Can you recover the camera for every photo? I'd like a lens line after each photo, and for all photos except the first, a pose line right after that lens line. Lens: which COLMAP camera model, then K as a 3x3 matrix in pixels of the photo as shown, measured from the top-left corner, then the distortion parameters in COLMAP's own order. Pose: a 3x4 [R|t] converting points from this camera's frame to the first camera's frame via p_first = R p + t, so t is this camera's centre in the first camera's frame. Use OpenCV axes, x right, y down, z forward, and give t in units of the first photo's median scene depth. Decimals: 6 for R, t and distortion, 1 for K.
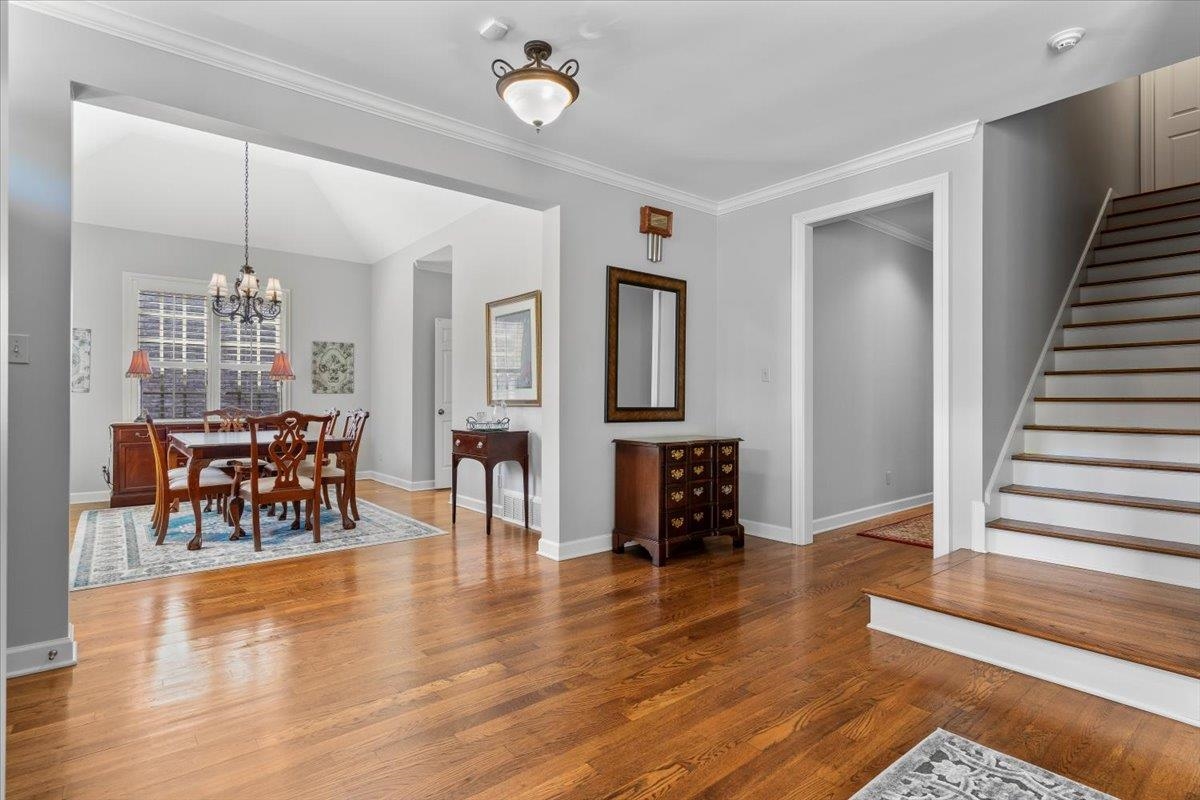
lens RADIAL K [[593.1, 0, 600.6], [0, 593.1, 399.9], [0, 0, 1]] dist [0.005108, 0.000164]
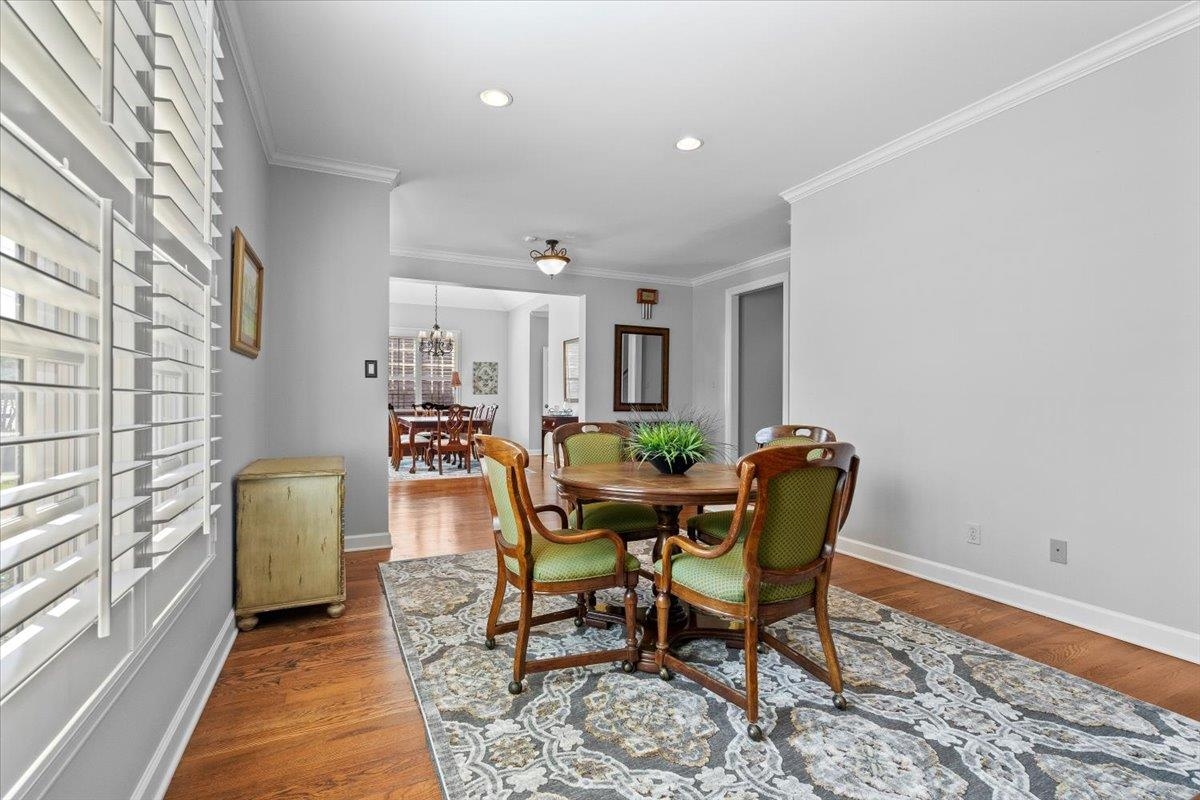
lens RADIAL K [[551.2, 0, 603.1], [0, 551.2, 397.5], [0, 0, 1]] dist [-0.003831, 0.001690]
pose [[0.970322, 0.000119, -0.241815, 0.342303], [-0.000434, 0.999999, -0.001250, -0.002105], [0.241815, 0.001318, 0.970322, -0.568590]]
